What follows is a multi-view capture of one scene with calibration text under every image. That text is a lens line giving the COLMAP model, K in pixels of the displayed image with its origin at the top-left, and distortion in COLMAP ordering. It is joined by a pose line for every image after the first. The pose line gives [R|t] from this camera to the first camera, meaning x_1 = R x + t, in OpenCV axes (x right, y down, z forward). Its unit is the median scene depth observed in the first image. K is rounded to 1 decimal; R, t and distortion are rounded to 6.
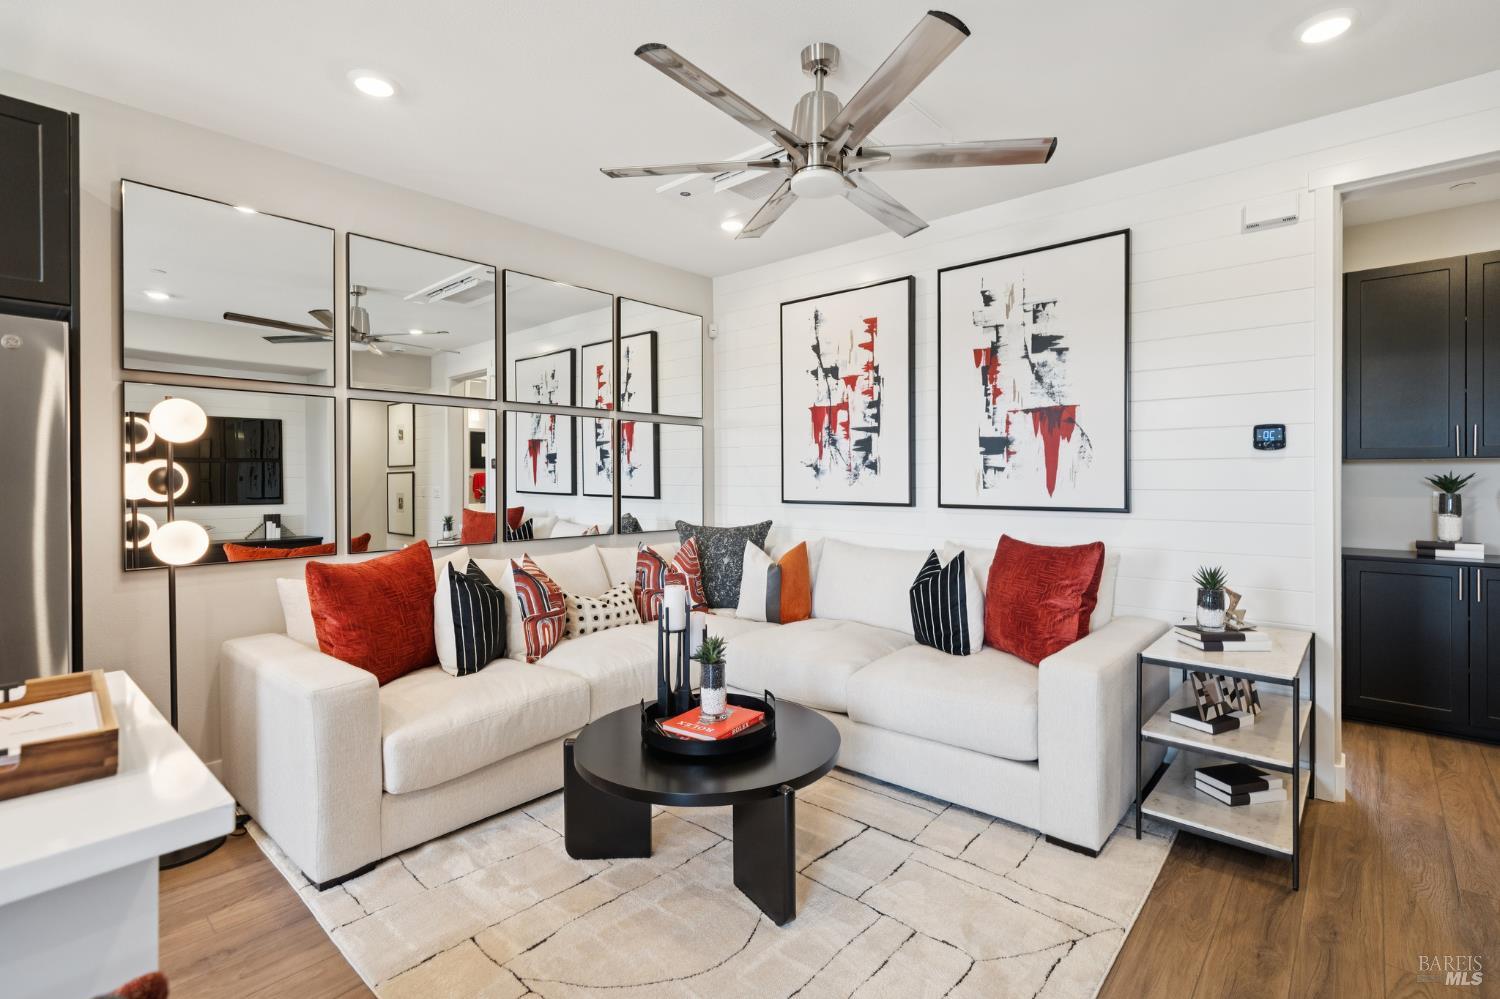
lens RADIAL K [[698.3, 0, 751.0], [0, 698.3, 485.3], [0, 0, 1]] dist [0.008283, -0.000343]
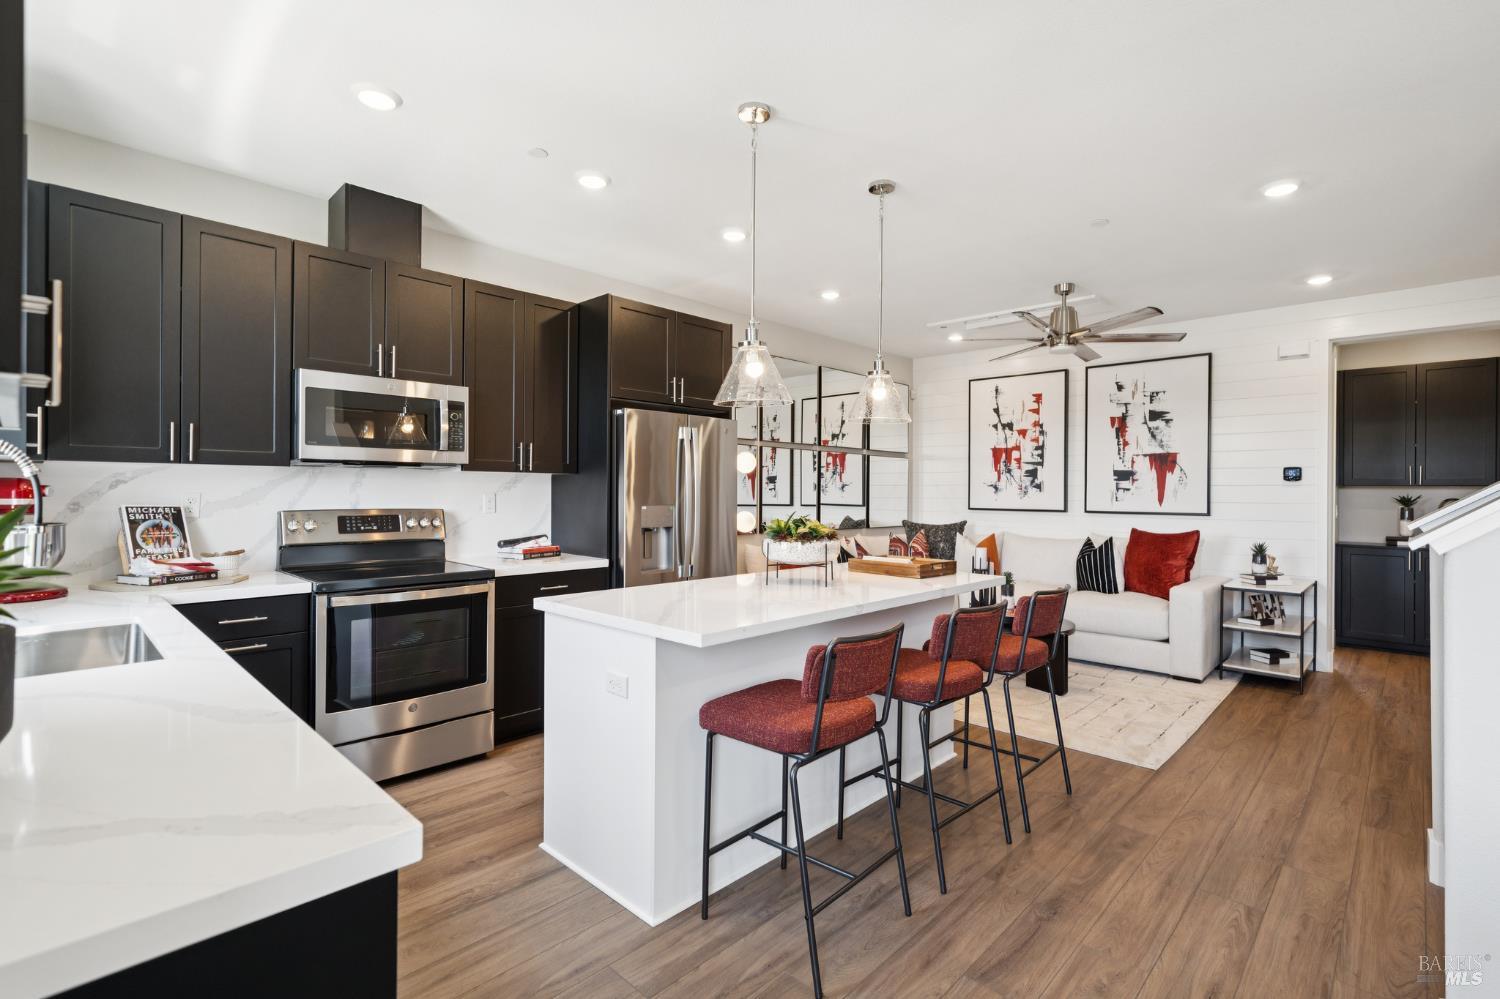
lens RADIAL K [[698.3, 0, 745.9], [0, 698.3, 495.8], [0, 0, 1]] dist [0.008283, -0.000343]
pose [[0.999227, 0.010699, -0.037834, -0.509063], [-0.010917, 0.999925, -0.005576, 0.011035], [0.037772, 0.005984, 0.999268, -0.730239]]
